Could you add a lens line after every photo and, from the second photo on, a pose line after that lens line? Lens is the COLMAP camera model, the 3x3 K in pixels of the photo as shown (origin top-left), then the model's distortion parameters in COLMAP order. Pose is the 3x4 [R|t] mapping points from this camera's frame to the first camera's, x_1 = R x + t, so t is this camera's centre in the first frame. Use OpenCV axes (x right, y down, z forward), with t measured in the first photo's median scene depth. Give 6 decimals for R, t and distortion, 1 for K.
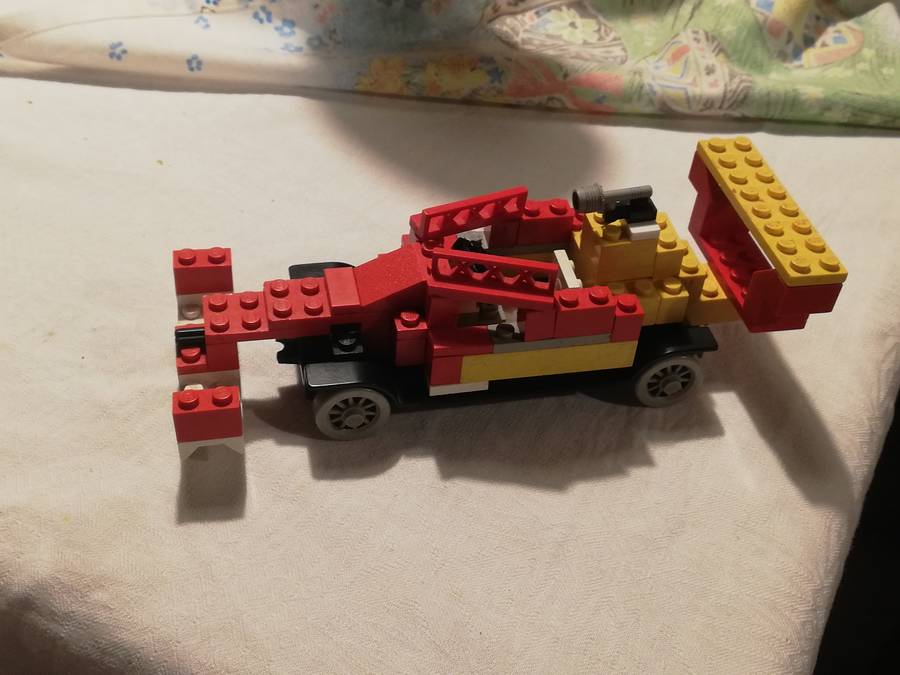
lens RADIAL K [[1058.6, 0, 450.0], [0, 1058.6, 337.5], [0, 0, 1]] dist [0.016808, -0.015199]
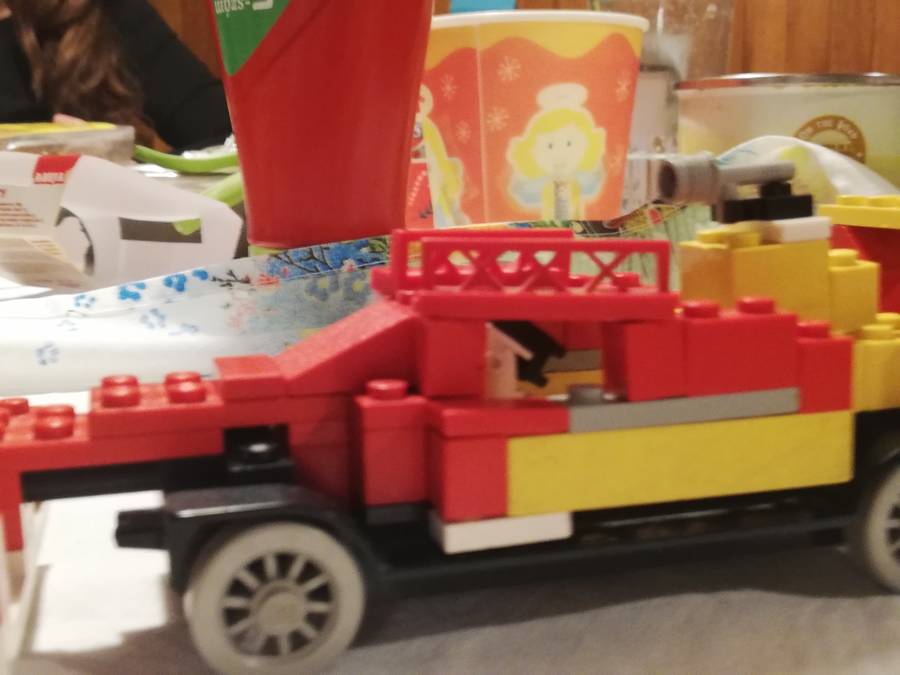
lens RADIAL K [[1101.8, 0, 433.7], [0, 1101.8, 337.4], [0, 0, 1]] dist [0.161781, -0.544033]
pose [[0.993836, -0.093840, 0.059032, -0.030686], [0.110787, 0.820787, -0.560388, 0.172247], [0.004134, 0.563473, 0.826124, 0.388118]]
